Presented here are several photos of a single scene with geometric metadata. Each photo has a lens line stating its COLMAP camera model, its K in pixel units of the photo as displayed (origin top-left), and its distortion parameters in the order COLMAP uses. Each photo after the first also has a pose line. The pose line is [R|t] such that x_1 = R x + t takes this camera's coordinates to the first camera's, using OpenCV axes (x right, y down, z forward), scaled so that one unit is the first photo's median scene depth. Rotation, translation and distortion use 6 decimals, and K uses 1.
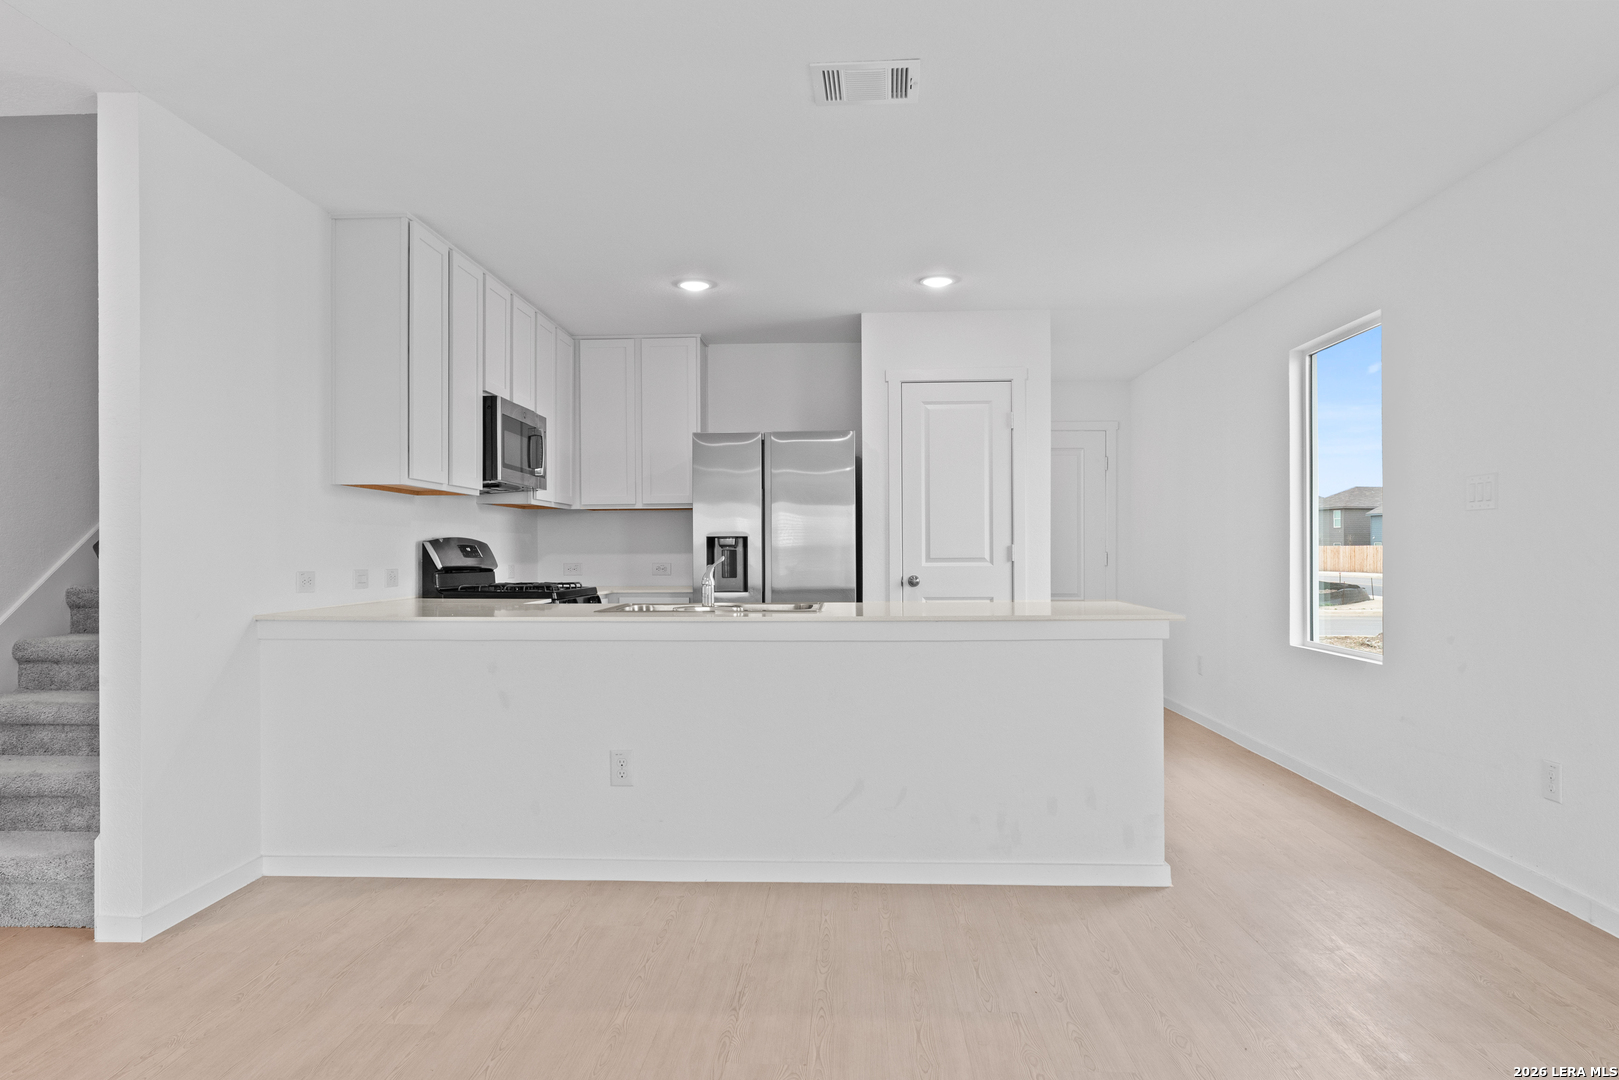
lens RADIAL K [[993.0, 0, 803.0], [0, 993.0, 556.8], [0, 0, 1]] dist [-0.052358, 0.051515]
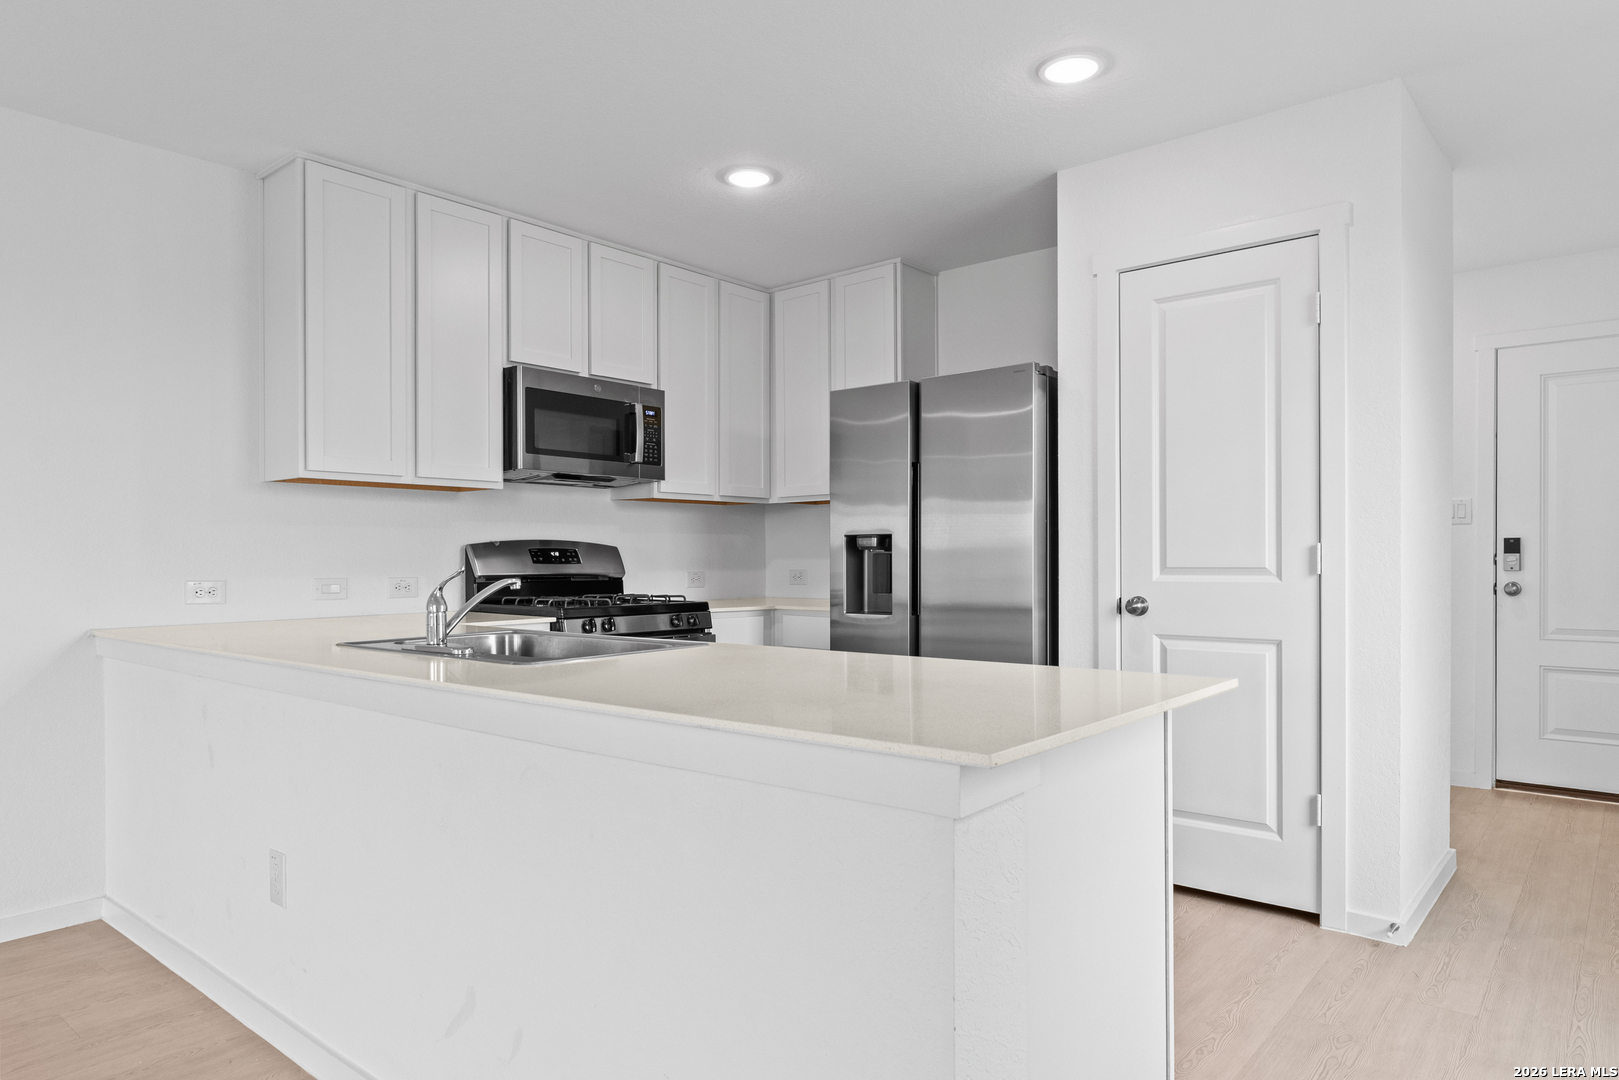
lens RADIAL K [[993.0, 0, 803.0], [0, 993.0, 556.8], [0, 0, 1]] dist [-0.052358, 0.051515]
pose [[0.790671, 0.000086, -0.612242, 0.314658], [0.000711, 0.999999, 0.001059, -0.005607], [0.612241, -0.001273, 0.790670, 0.415987]]
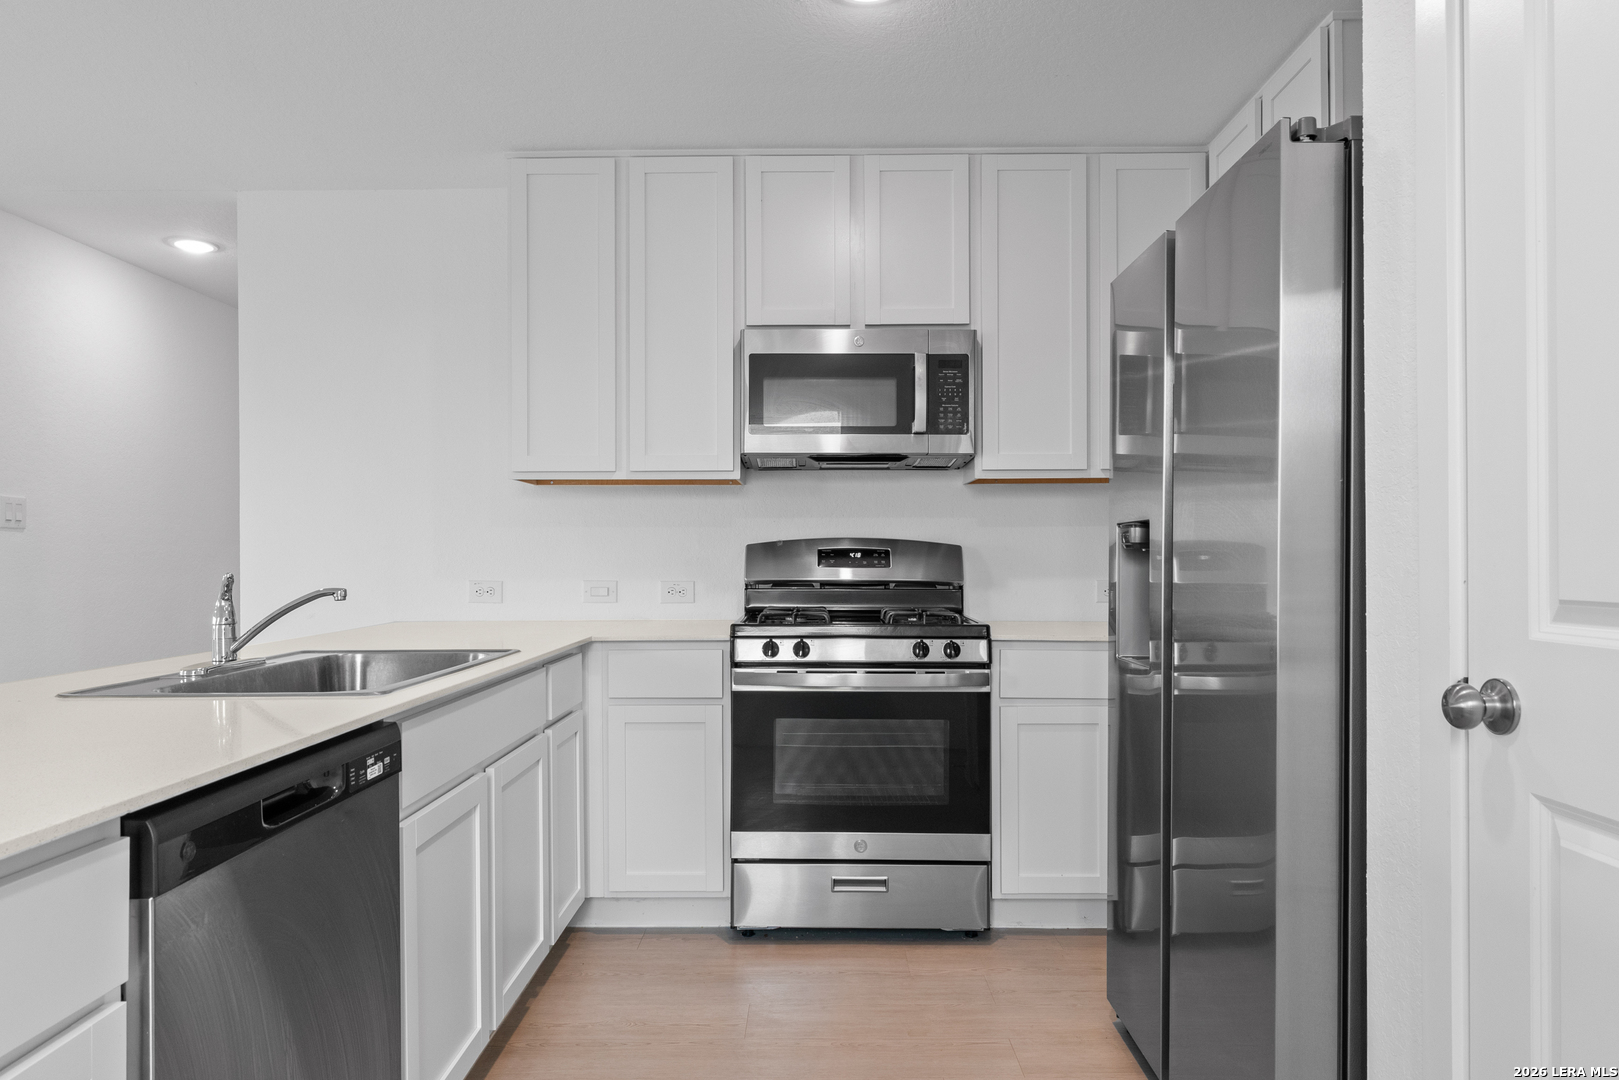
lens RADIAL K [[993.0, 0, 803.0], [0, 993.0, 556.8], [0, 0, 1]] dist [-0.052358, 0.051515]
pose [[0.021282, -0.000545, -0.999773, 0.312002], [0.000455, 1.000000, -0.000535, -0.006138], [0.999773, -0.000443, 0.021282, 0.856556]]
